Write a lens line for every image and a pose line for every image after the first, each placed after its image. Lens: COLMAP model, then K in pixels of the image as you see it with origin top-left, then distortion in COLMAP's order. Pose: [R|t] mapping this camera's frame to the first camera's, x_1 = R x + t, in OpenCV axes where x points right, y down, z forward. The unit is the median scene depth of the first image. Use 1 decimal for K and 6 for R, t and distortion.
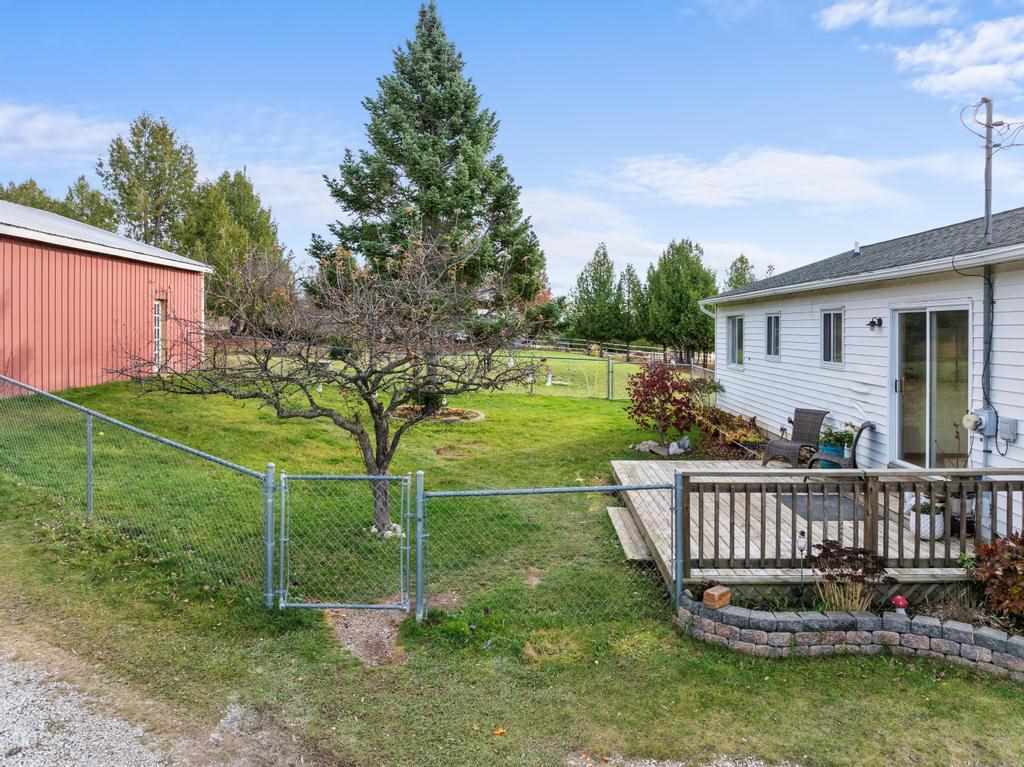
lens RADIAL K [[739.4, 0, 519.0], [0, 739.4, 326.6], [0, 0, 1]] dist [-0.041024, 0.007001]
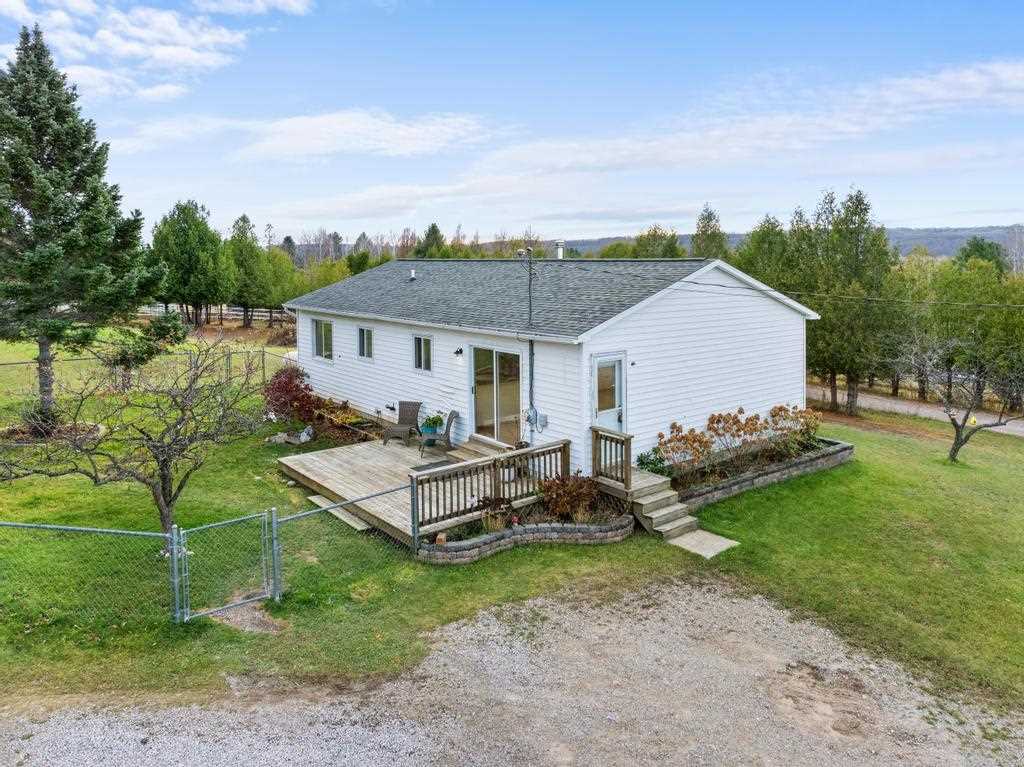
lens RADIAL K [[745.9, 0, 512.0], [0, 745.9, 259.0], [0, 0, 1]] dist [-0.026233, -0.003897]
pose [[0.765031, -0.015454, 0.643808, -0.671199], [0.010095, 0.999877, 0.012006, -0.312200], [-0.643914, -0.002686, 0.765093, -0.486953]]
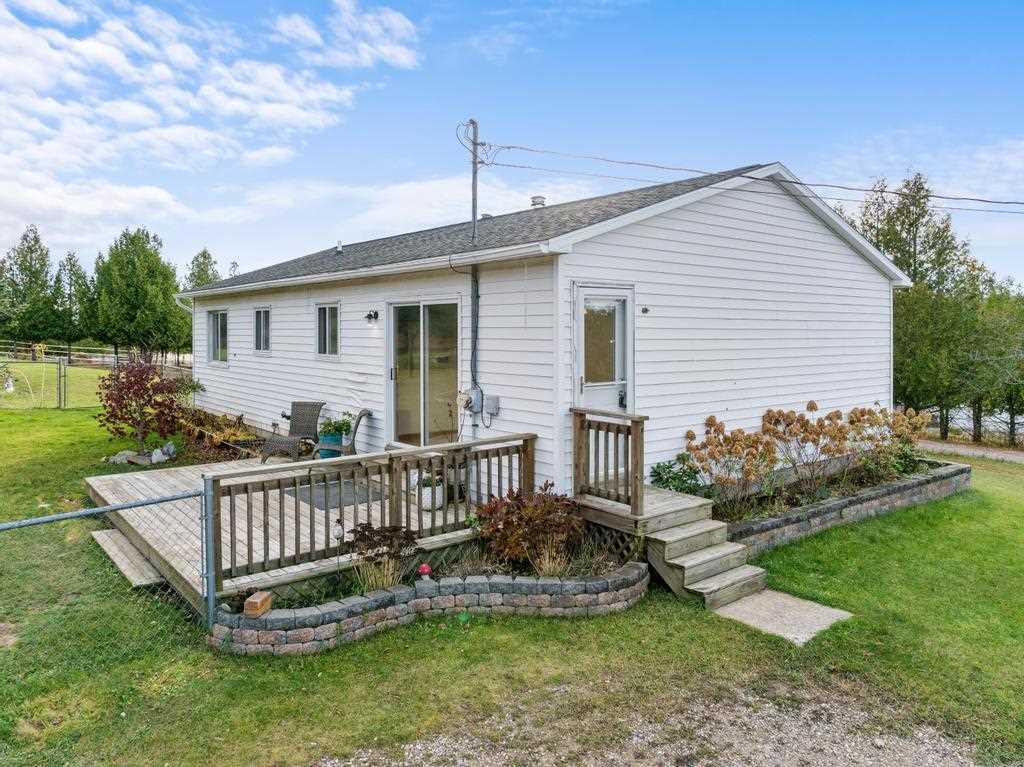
lens RADIAL K [[739.4, 0, 519.0], [0, 739.4, 326.6], [0, 0, 1]] dist [-0.041024, 0.007001]
pose [[0.758752, -0.004074, 0.651366, -0.067670], [0.003108, 0.999992, 0.002633, 0.011318], [-0.651372, 0.000027, 0.758759, 0.062390]]
